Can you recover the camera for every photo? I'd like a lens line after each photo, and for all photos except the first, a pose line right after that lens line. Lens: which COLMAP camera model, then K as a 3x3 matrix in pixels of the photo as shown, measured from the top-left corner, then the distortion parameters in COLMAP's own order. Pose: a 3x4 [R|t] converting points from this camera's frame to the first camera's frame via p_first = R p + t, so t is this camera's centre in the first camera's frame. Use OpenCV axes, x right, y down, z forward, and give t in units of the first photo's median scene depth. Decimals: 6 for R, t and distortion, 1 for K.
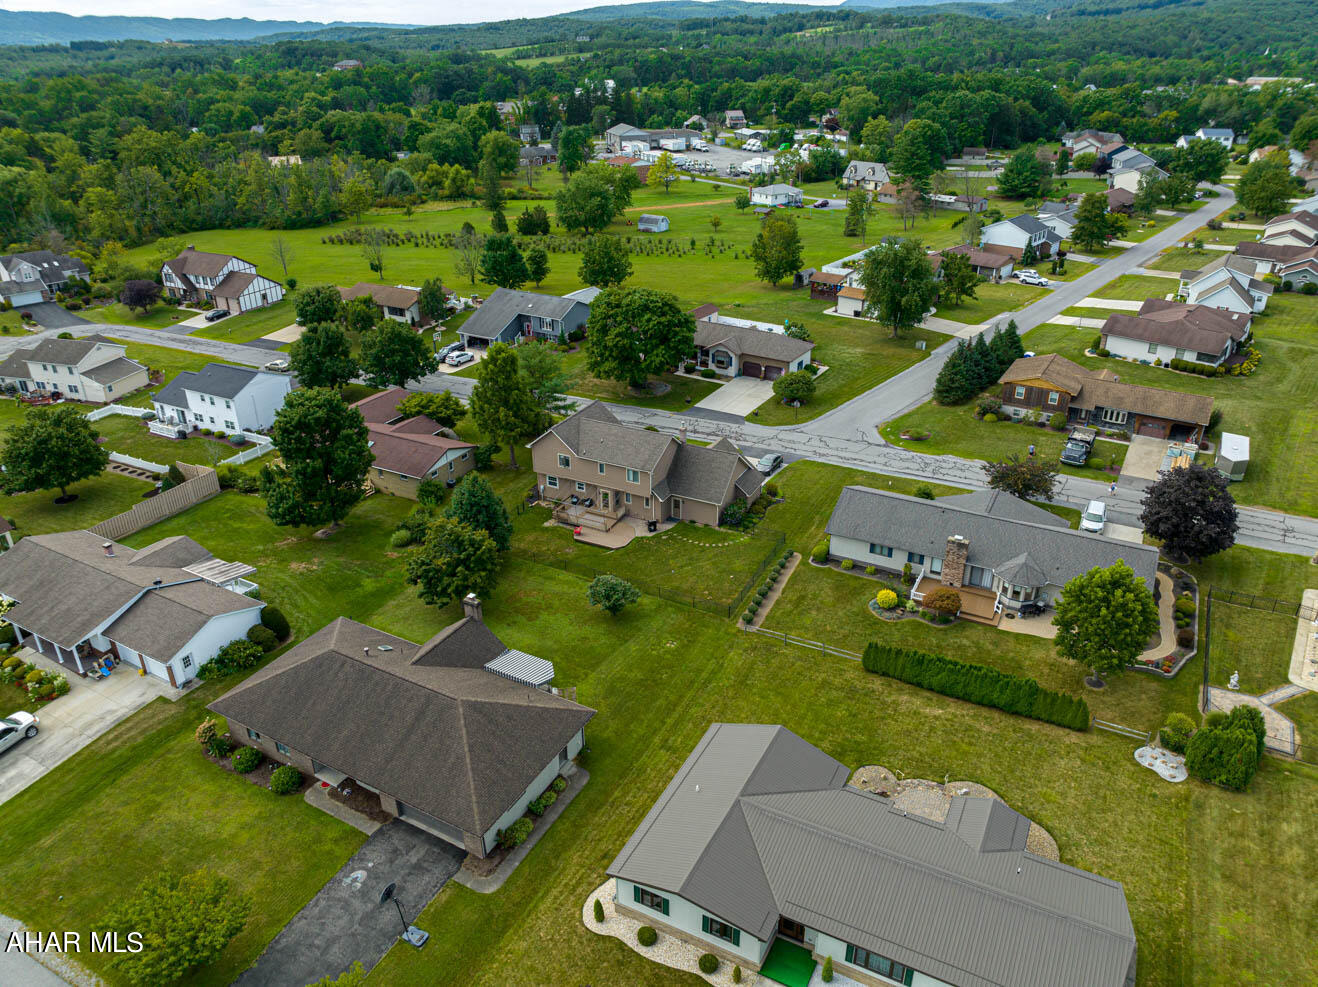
lens RADIAL K [[930.1, 0, 661.7], [0, 930.1, 490.7], [0, 0, 1]] dist [-0.050639, 0.022720]
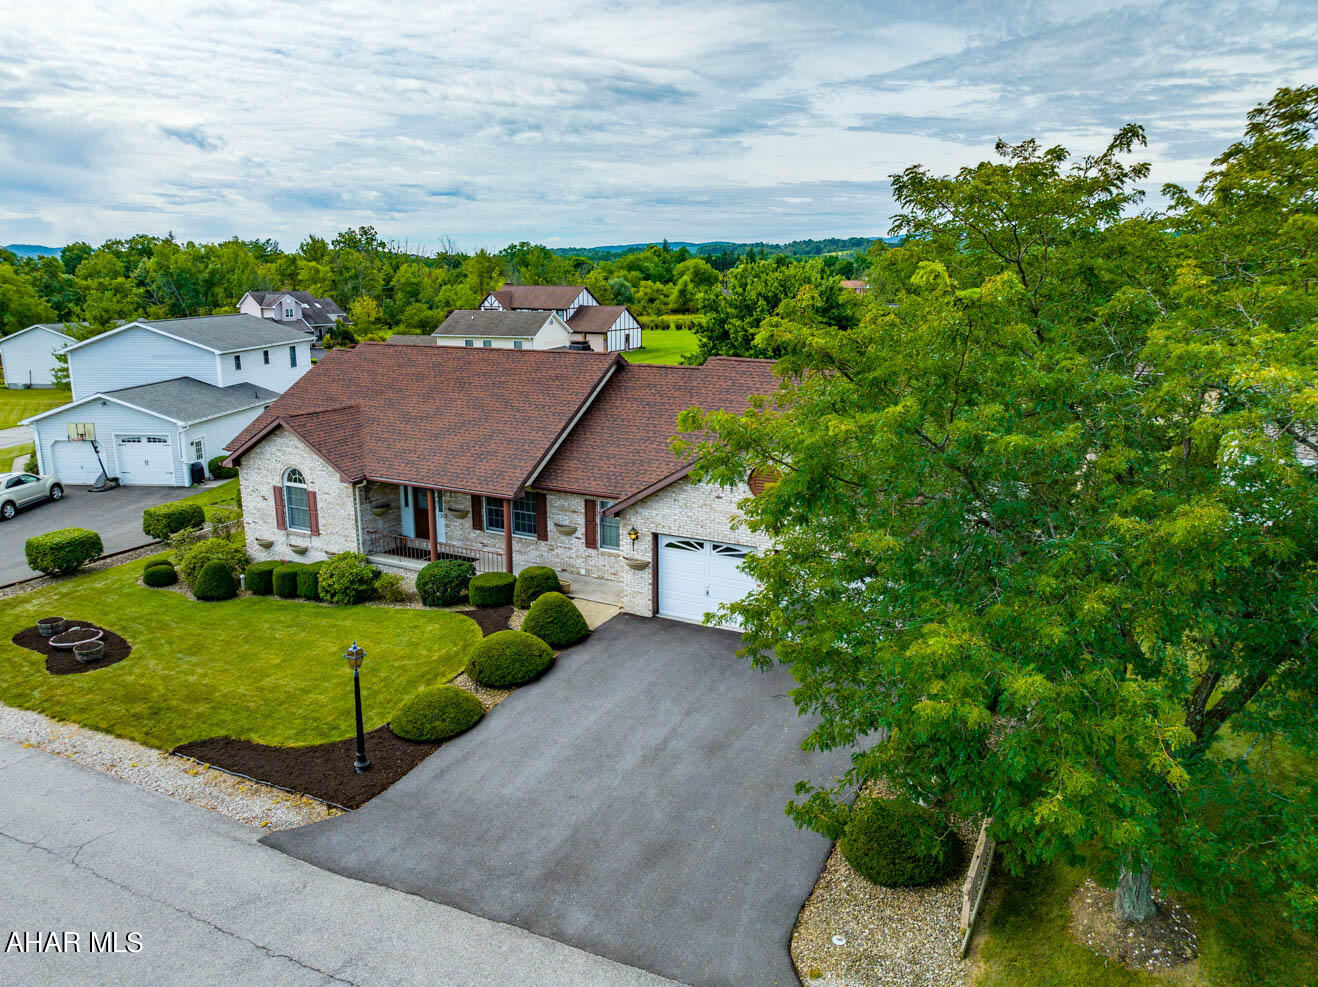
lens RADIAL K [[930.1, 0, 661.7], [0, 930.1, 490.7], [0, 0, 1]] dist [-0.050639, 0.022720]
pose [[0.999811, 0.004902, 0.018831, -0.555602], [-0.000373, 0.972401, -0.233314, 0.104707], [-0.019455, 0.233262, 0.972219, 0.413643]]
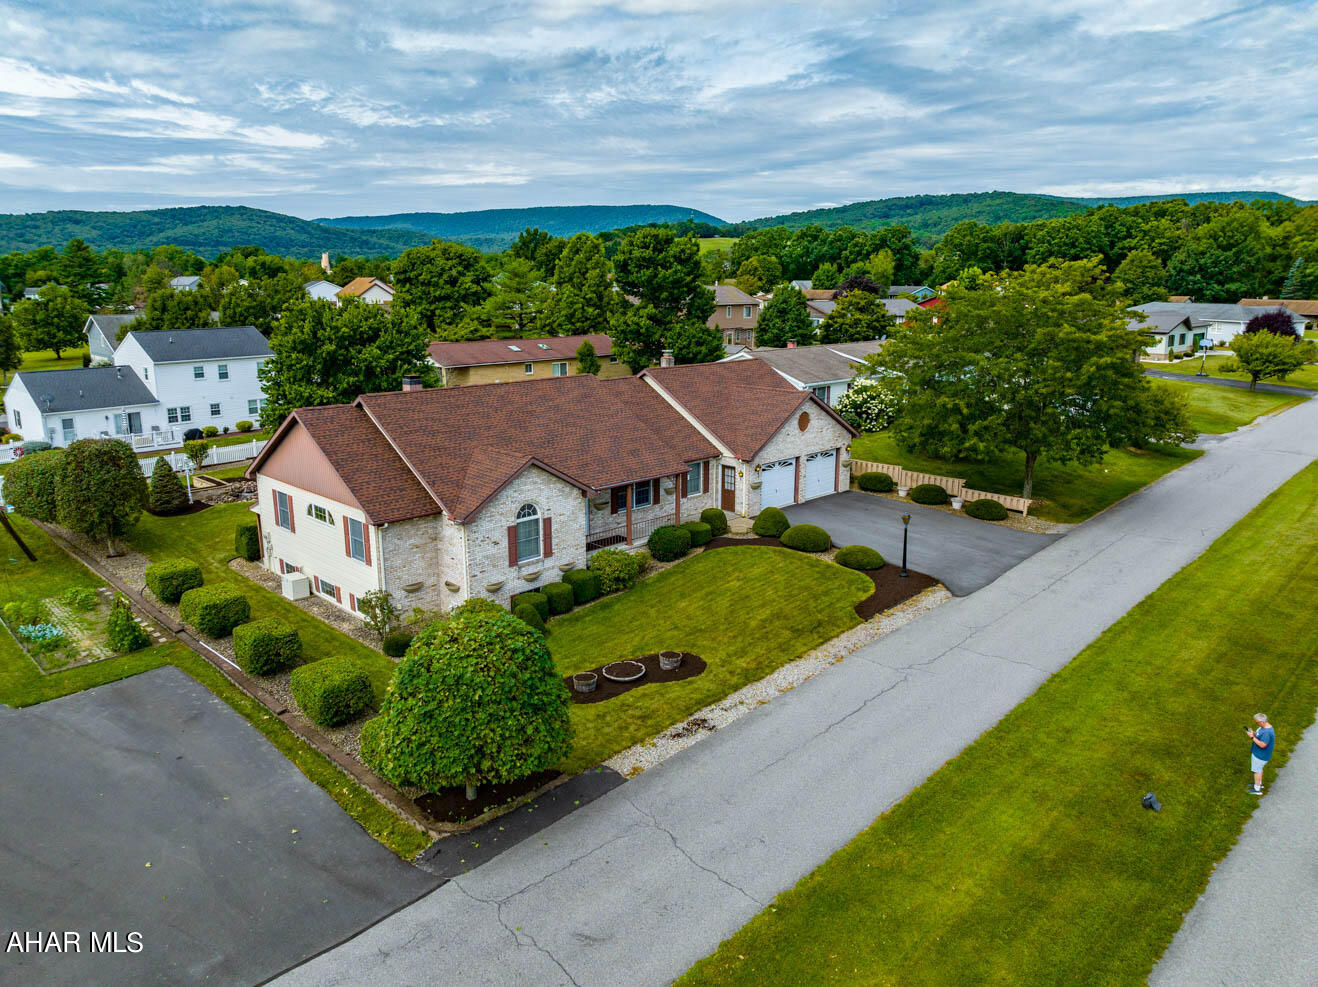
lens RADIAL K [[930.1, 0, 661.7], [0, 930.1, 490.7], [0, 0, 1]] dist [-0.050639, 0.022720]
pose [[0.285926, -0.206062, 0.935834, -0.854228], [0.424980, 0.902577, 0.068895, 0.043667], [-0.858859, 0.378012, 0.345643, 0.512063]]
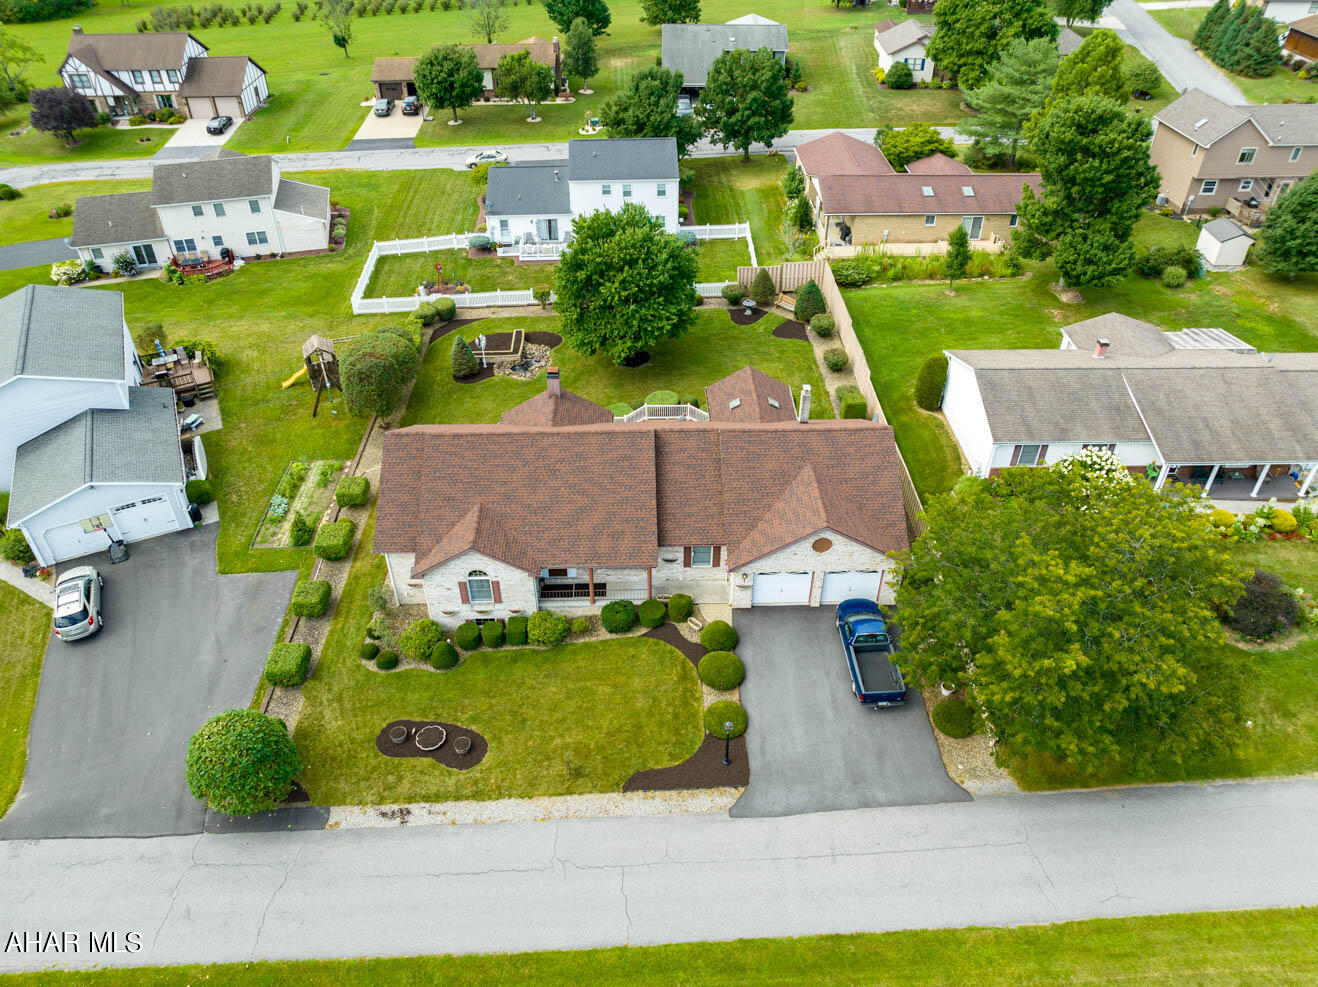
lens RADIAL K [[930.1, 0, 661.7], [0, 930.1, 490.7], [0, 0, 1]] dist [-0.050639, 0.022720]
pose [[0.867474, -0.298695, 0.397833, -0.702328], [0.216440, 0.946642, 0.238796, -0.040049], [-0.447932, -0.121042, 0.885836, 0.317905]]
